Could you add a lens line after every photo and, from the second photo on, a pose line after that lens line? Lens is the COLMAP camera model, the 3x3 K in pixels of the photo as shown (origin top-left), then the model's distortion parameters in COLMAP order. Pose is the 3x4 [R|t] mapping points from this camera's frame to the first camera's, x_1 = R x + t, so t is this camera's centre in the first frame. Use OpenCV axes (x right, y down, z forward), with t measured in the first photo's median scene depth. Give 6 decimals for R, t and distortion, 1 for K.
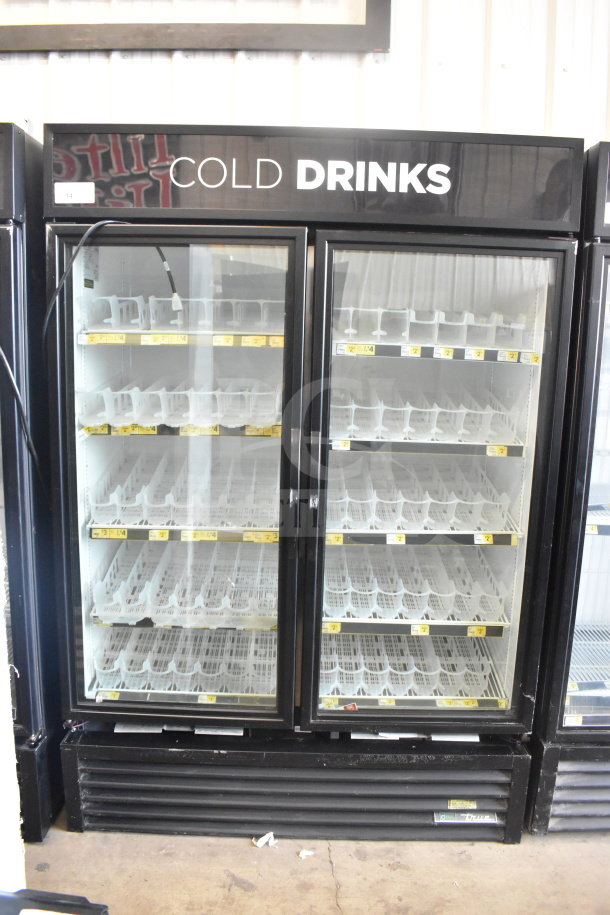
lens RADIAL K [[681.7, 0, 291.4], [0, 681.7, 456.6], [0, 0, 1]] dist [-0.094063, 0.000568]
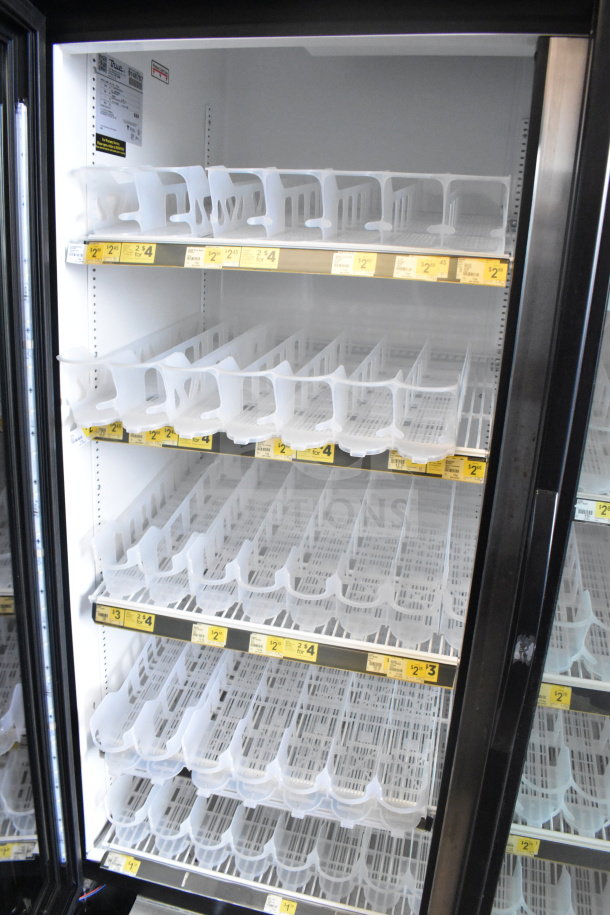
lens RADIAL K [[681.7, 0, 291.4], [0, 681.7, 456.6], [0, 0, 1]] dist [-0.094063, 0.000568]
pose [[0.964390, 0.096700, -0.246172, -0.016240], [-0.064108, 0.988475, 0.137141, -0.099989], [0.256596, -0.116476, 0.959475, 0.523904]]
